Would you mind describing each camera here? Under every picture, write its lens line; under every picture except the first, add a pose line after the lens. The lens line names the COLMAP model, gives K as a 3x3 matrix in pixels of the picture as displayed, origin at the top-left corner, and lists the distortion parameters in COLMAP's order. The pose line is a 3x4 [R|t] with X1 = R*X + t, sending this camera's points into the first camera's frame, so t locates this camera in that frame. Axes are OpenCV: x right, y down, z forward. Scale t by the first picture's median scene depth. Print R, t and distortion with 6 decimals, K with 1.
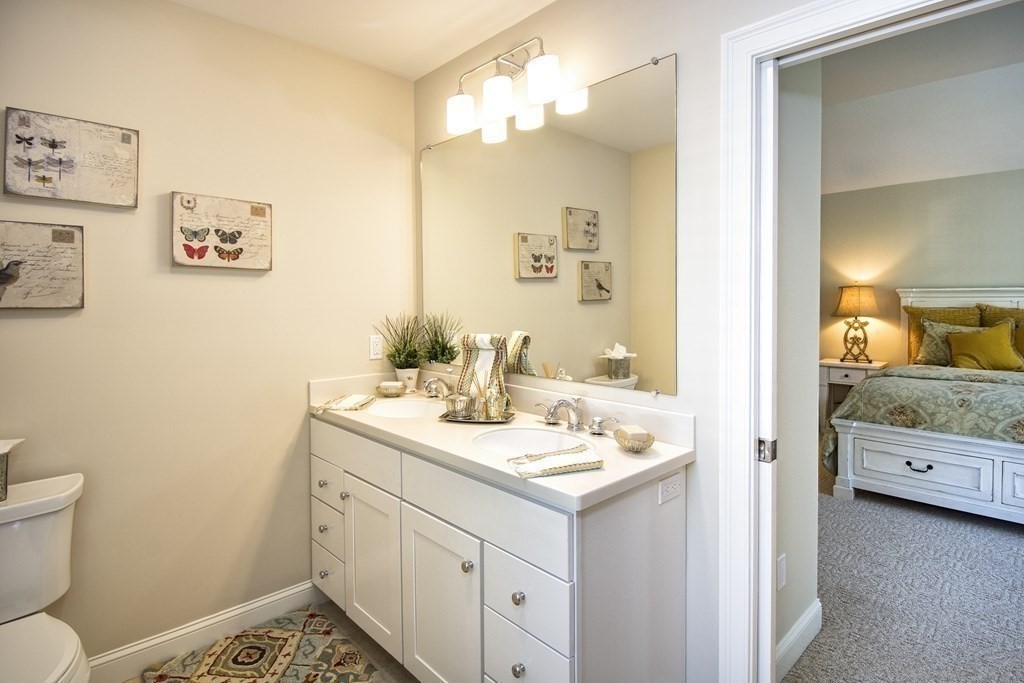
lens RADIAL K [[531.8, 0, 514.9], [0, 531.8, 301.9], [0, 0, 1]] dist [0.002634, -0.012908]
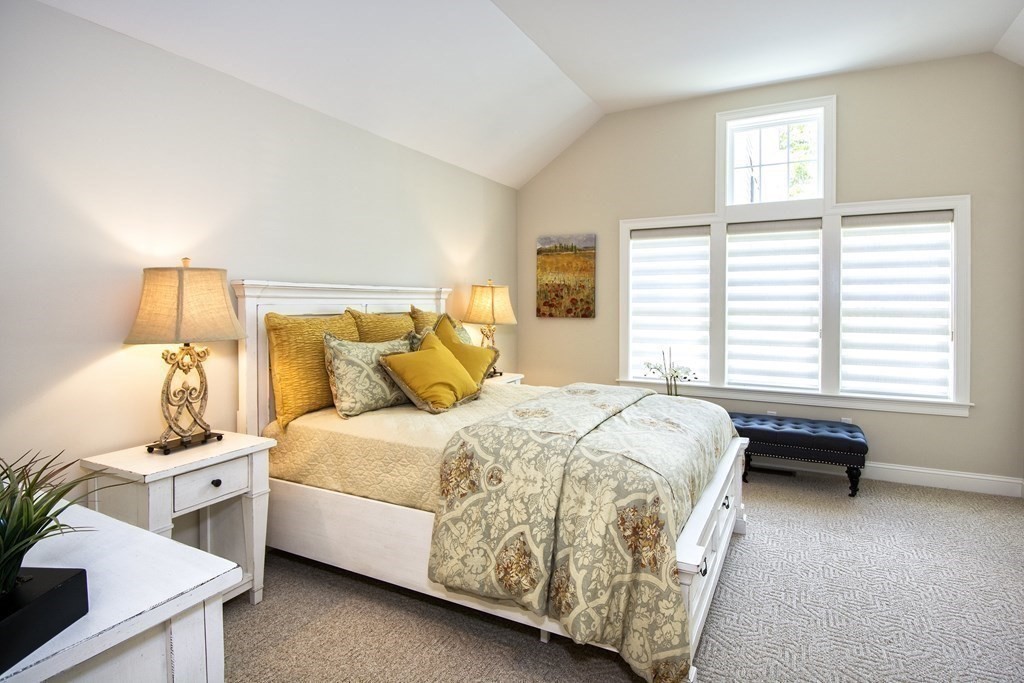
lens RADIAL K [[531.8, 0, 514.9], [0, 531.8, 301.9], [0, 0, 1]] dist [0.002634, -0.012908]
pose [[-0.322732, 0.007734, 0.946459, 0.214638], [0.007145, 0.999958, -0.005735, 0.000866], [-0.946463, 0.004912, -0.322774, 1.289163]]
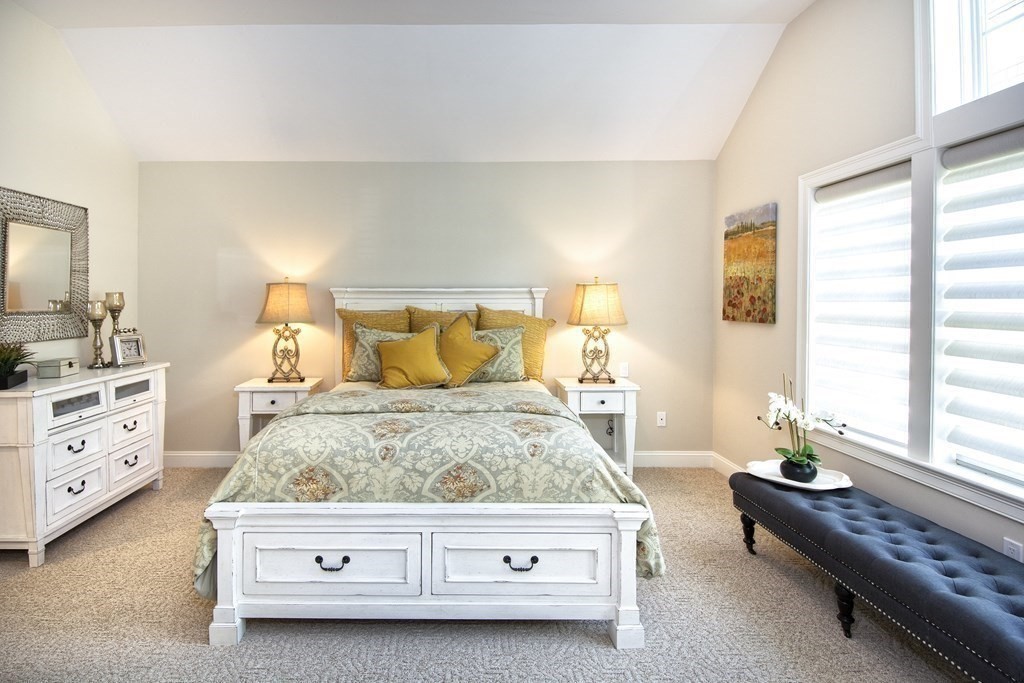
lens RADIAL K [[535.5, 0, 460.1], [0, 535.5, 303.5], [0, 0, 1]] dist [0.000427, -0.013639]
pose [[0.690336, 0.002208, 0.723486, 0.366432], [-0.000414, 0.999996, -0.002657, 0.002076], [-0.723489, 0.001534, 0.690334, 0.404274]]
